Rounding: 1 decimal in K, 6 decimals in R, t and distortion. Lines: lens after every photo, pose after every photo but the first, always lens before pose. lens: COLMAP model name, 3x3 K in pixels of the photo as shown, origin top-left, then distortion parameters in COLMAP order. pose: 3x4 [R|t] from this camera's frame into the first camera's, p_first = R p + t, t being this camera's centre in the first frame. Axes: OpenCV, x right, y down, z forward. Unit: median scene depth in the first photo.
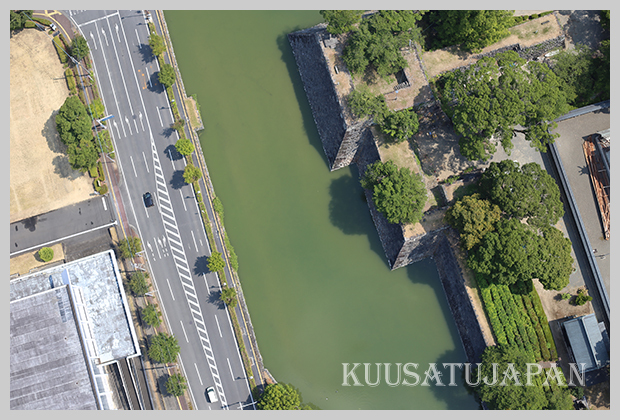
lens RADIAL K [[860.8, 0, 310.2], [0, 860.8, 205.5], [0, 0, 1]] dist [-0.100938, 0.000000]
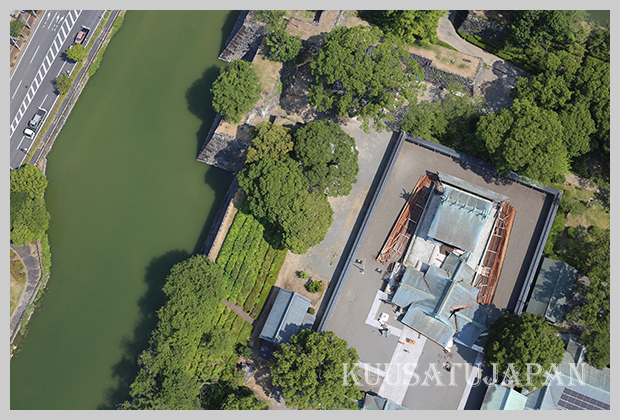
lens RADIAL K [[860.8, 0, 313.5], [0, 860.8, 208.6], [0, 0, 1]] dist [-0.100938, 0.000000]
pose [[0.775766, 0.606497, -0.174210, 0.423469], [-0.623676, 0.778937, -0.065462, 0.102556], [0.095996, 0.159434, 0.982530, 0.014747]]
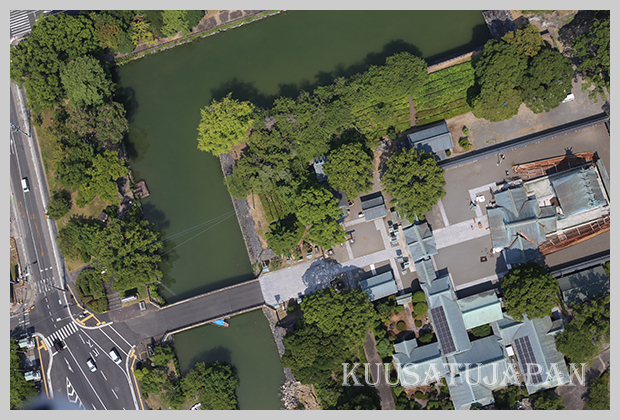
lens RADIAL K [[860.8, 0, 312.2], [0, 860.8, 211.5], [0, 0, 1]] dist [-0.100938, 0.000000]
pose [[-0.001630, 0.989111, -0.147164, 0.591619], [-0.969719, 0.034377, 0.241793, 0.023646], [0.244219, 0.143102, 0.959103, -0.260190]]
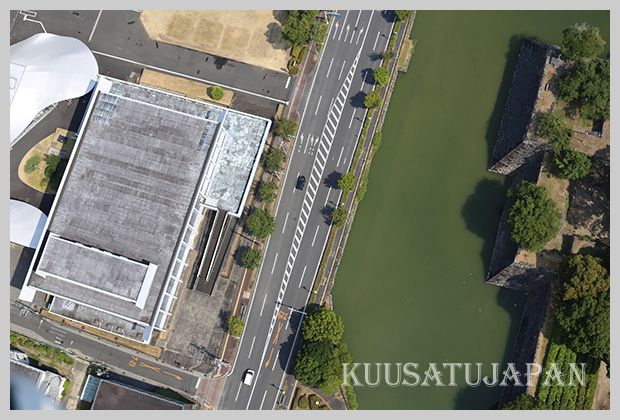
lens RADIAL K [[860.8, 0, 312.8], [0, 860.8, 212.3], [0, 0, 1]] dist [-0.100938, 0.000000]
pose [[0.828166, 0.539454, -0.152089, 0.034571], [-0.540926, 0.840335, 0.035145, 0.082365], [0.146765, 0.053163, 0.987742, -0.036812]]
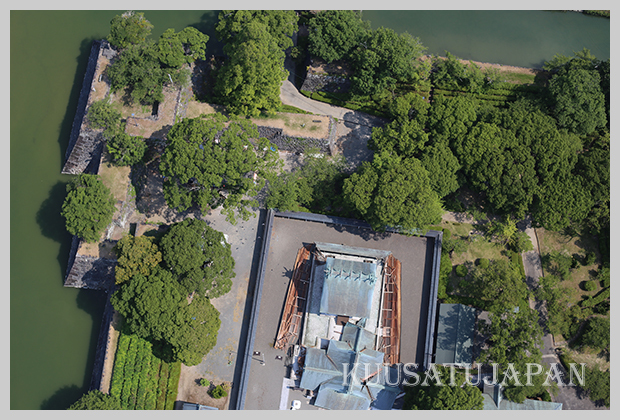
lens RADIAL K [[860.8, 0, 313.0], [0, 860.8, 211.2], [0, 0, 1]] dist [-0.100938, 0.000000]
pose [[0.911430, 0.406795, -0.061754, 0.380063], [-0.411399, 0.898494, -0.153162, 0.031986], [-0.006820, 0.165002, 0.986270, 0.041037]]
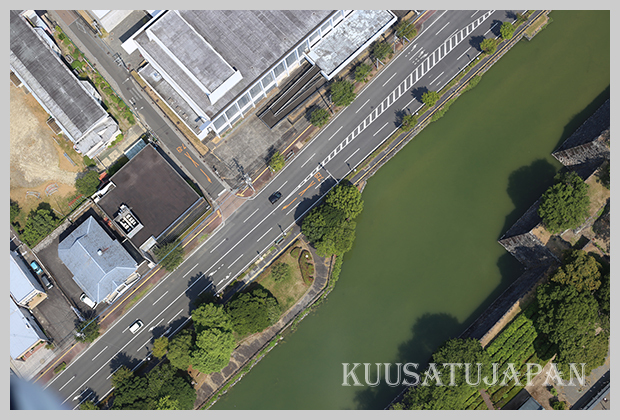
lens RADIAL K [[860.8, 0, 311.7], [0, 860.8, 208.9], [0, 0, 1]] dist [-0.100938, 0.000000]
pose [[0.438584, 0.876524, -0.198370, 0.173558], [-0.876564, 0.465913, 0.120669, 0.134312], [0.198192, 0.120961, 0.972671, -0.114103]]
